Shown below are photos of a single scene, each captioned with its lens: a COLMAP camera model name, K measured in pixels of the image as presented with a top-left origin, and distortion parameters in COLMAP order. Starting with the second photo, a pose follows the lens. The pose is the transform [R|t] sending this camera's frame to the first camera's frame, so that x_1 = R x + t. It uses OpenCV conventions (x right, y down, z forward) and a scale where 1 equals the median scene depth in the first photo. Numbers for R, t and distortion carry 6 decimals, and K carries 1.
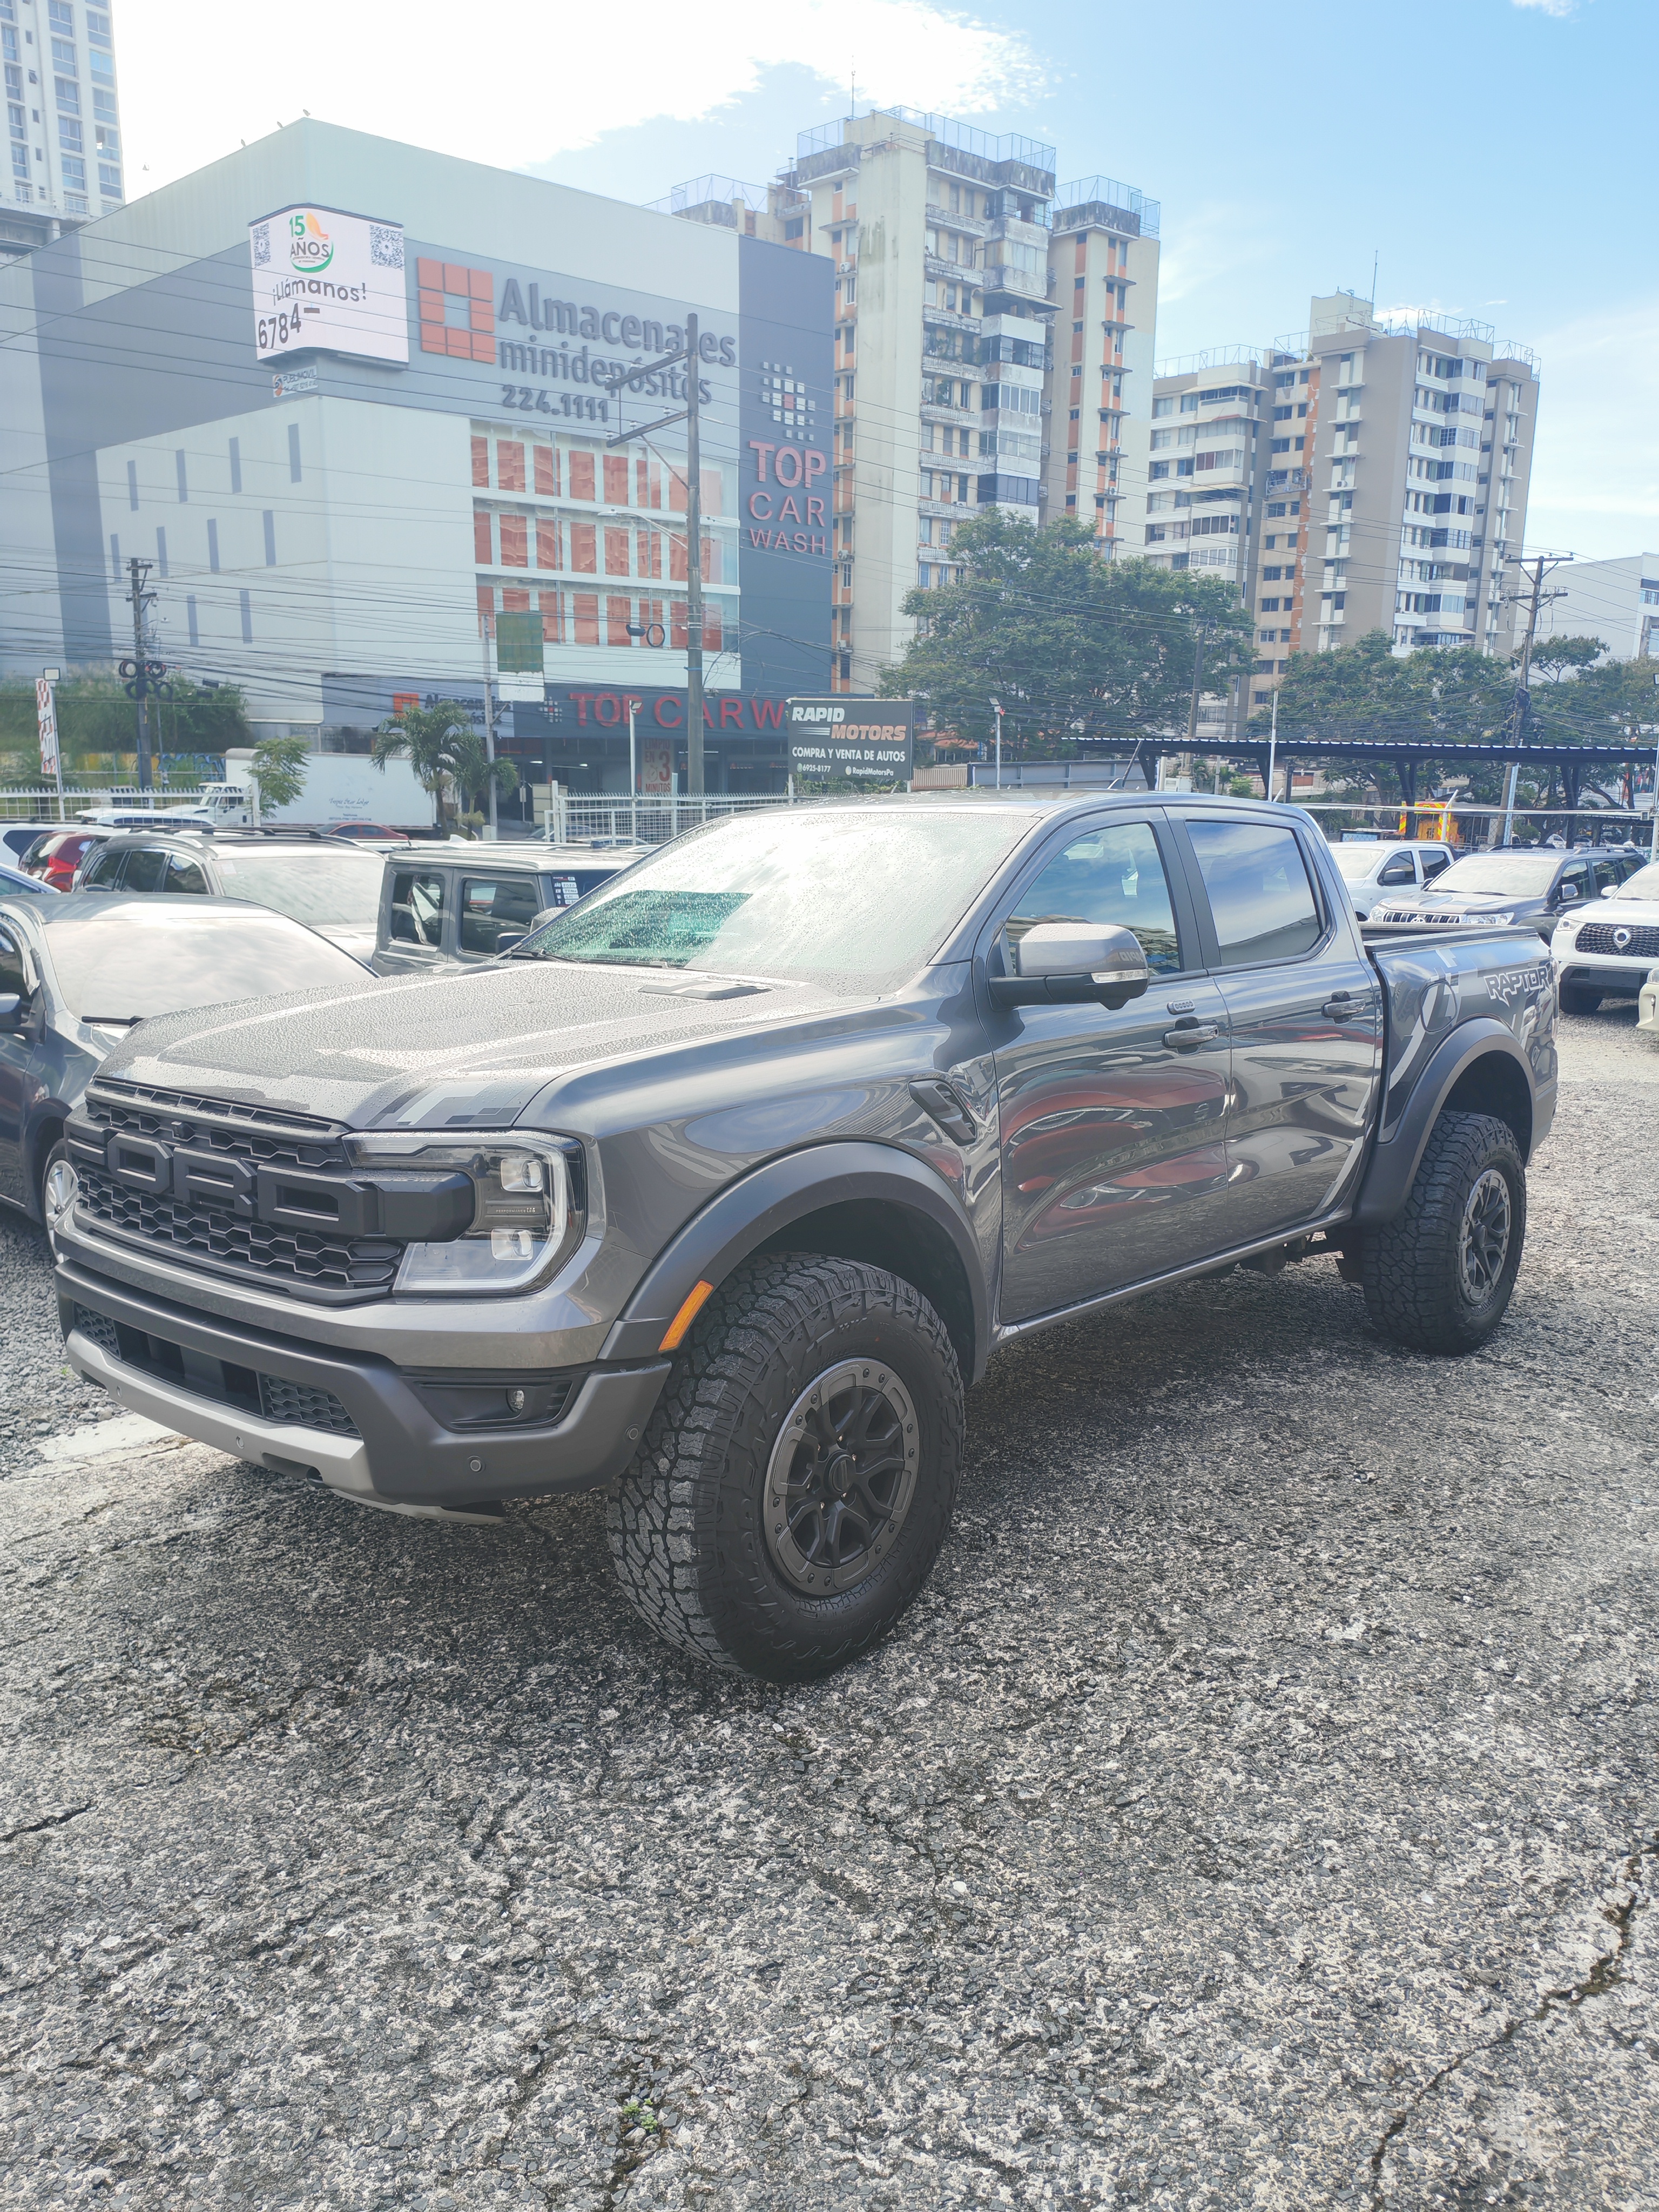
lens RADIAL K [[1697.6, 0, 833.8], [0, 1697.6, 1105.8], [0, 0, 1]] dist [0.073860, -0.102611]
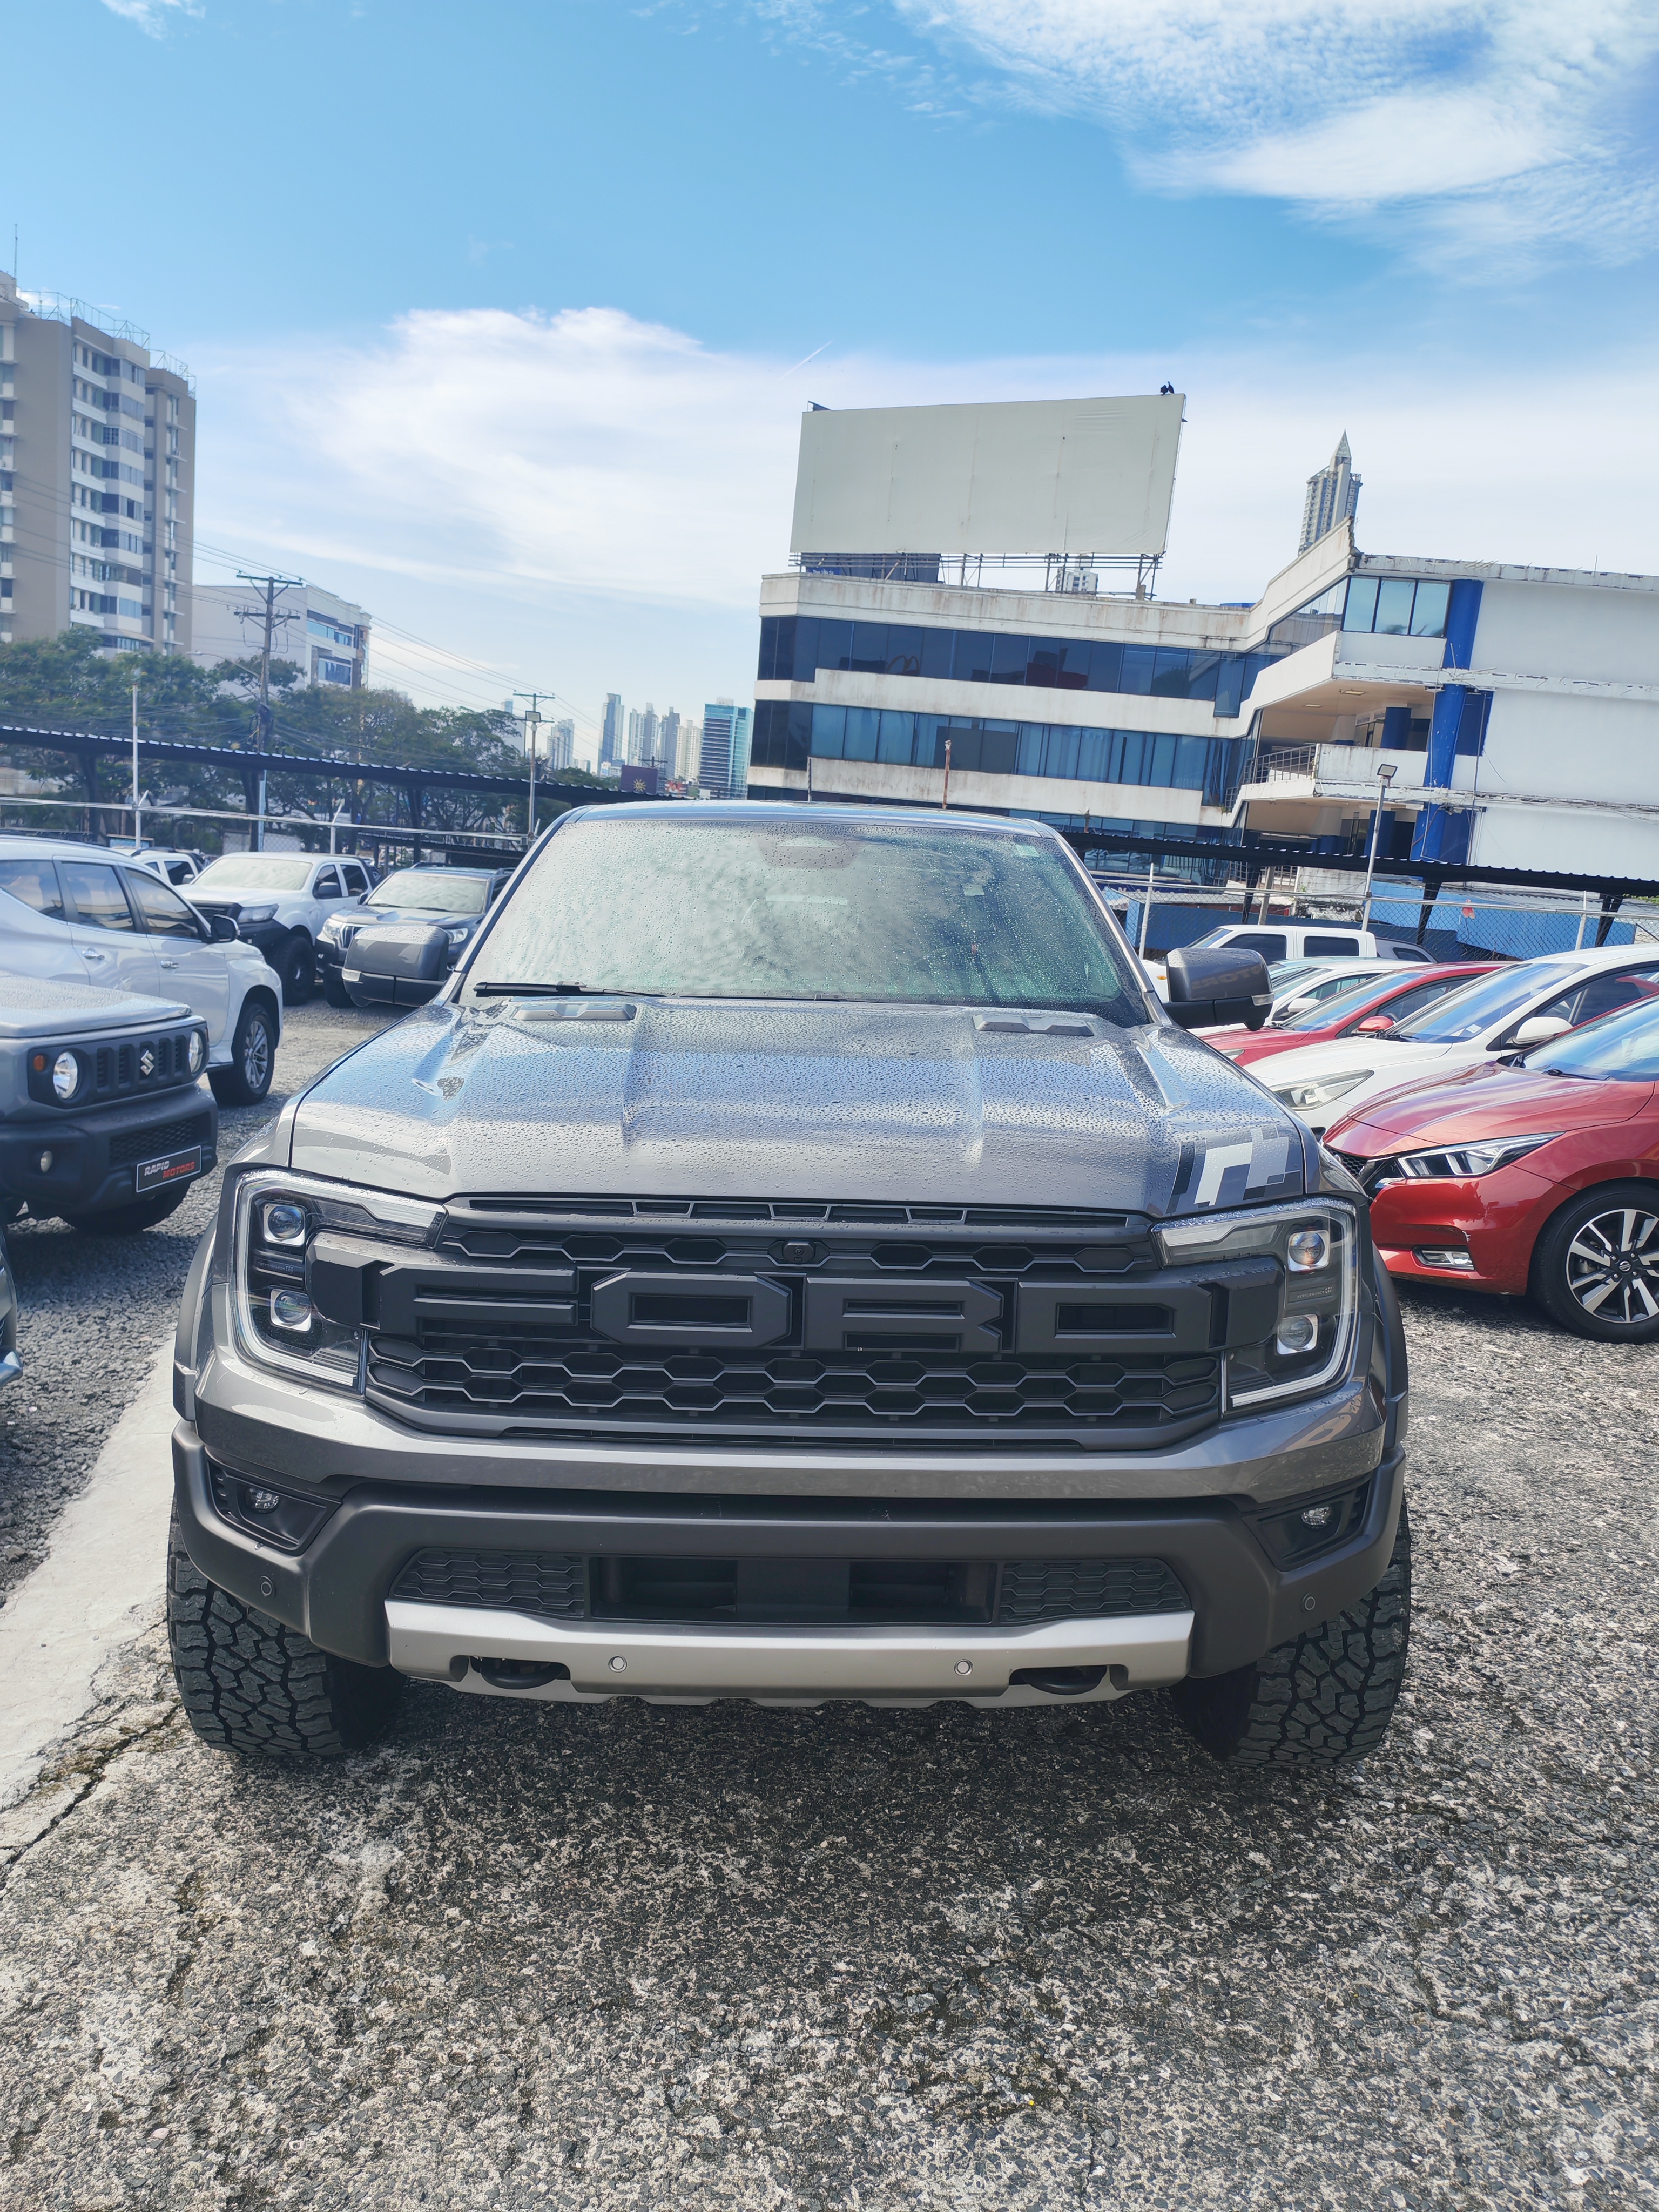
lens RADIAL K [[1697.6, 0, 833.8], [0, 1697.6, 1105.8], [0, 0, 1]] dist [0.073860, -0.102611]
pose [[0.732357, -0.068634, 0.677454, -0.056739], [0.072566, 0.997108, 0.022571, -0.004311], [-0.677044, 0.032631, 0.735219, 0.031976]]
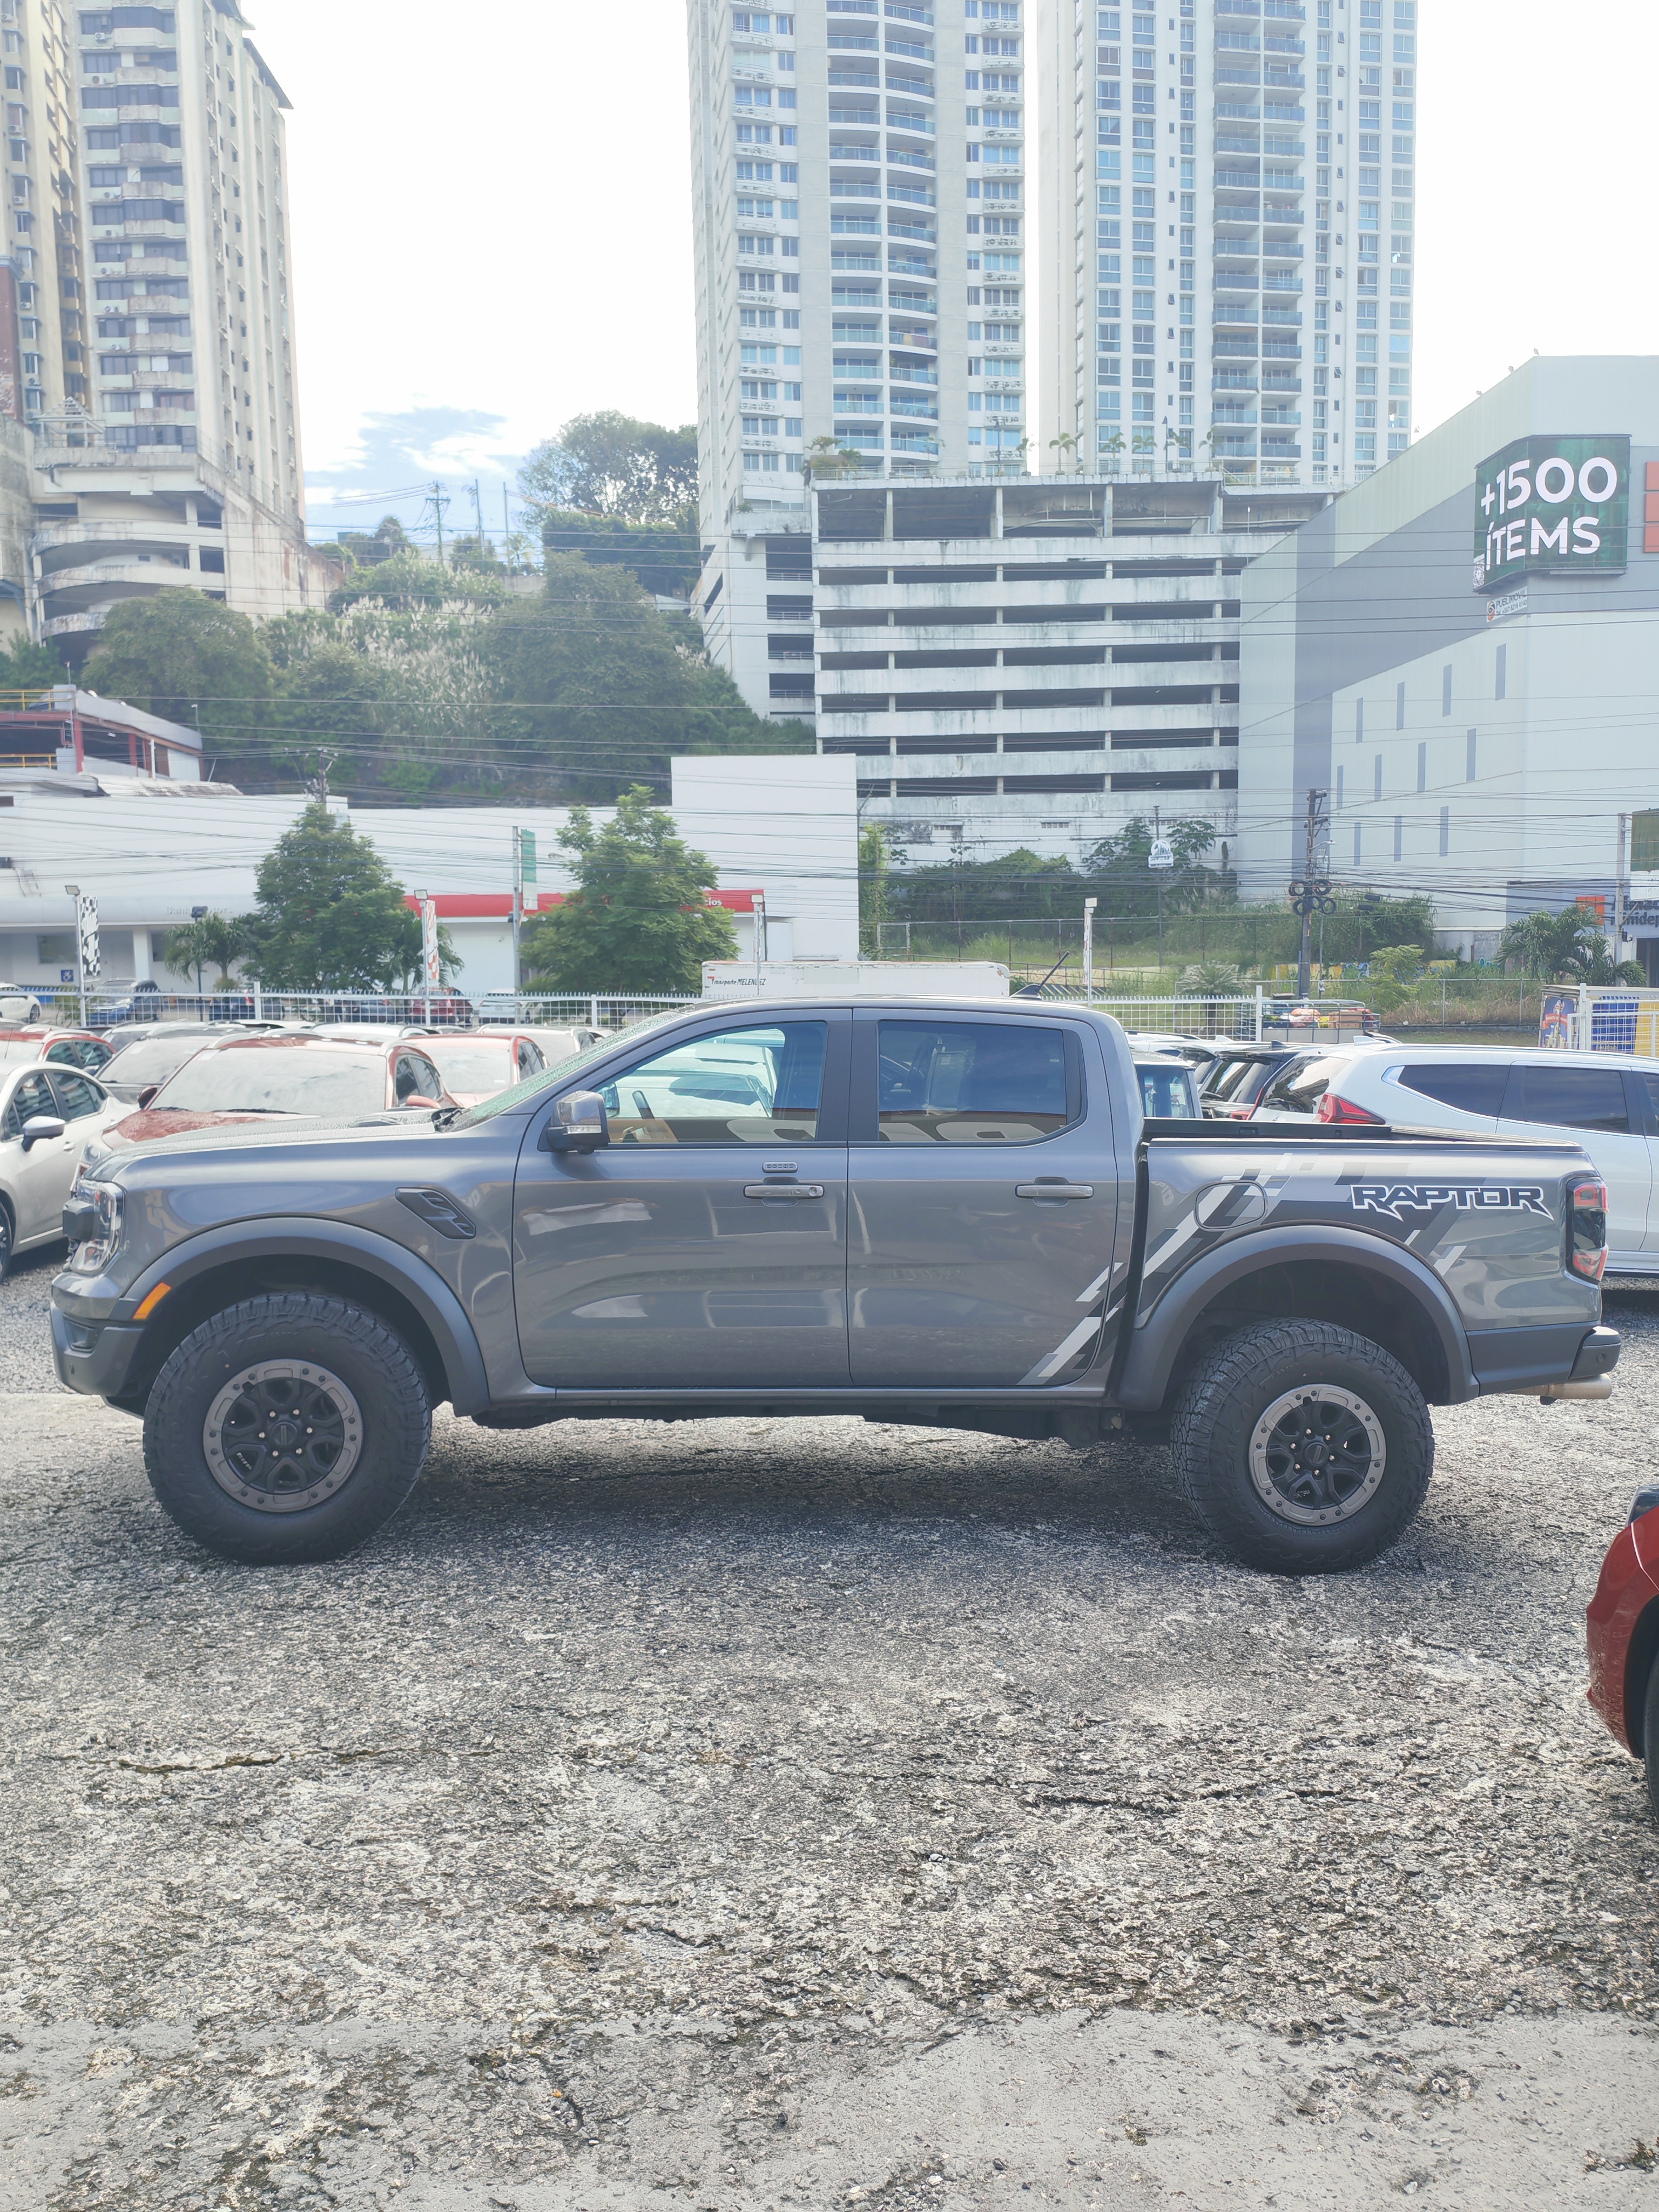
lens RADIAL K [[1707.3, 0, 829.5], [0, 1707.3, 1106.0], [0, 0, 1]] dist [0.087256, -0.154540]
pose [[0.741265, 0.042602, -0.669859, 0.094449], [-0.121496, 0.990014, -0.071485, -0.001696], [0.660125, 0.134374, 0.739039, 0.009404]]
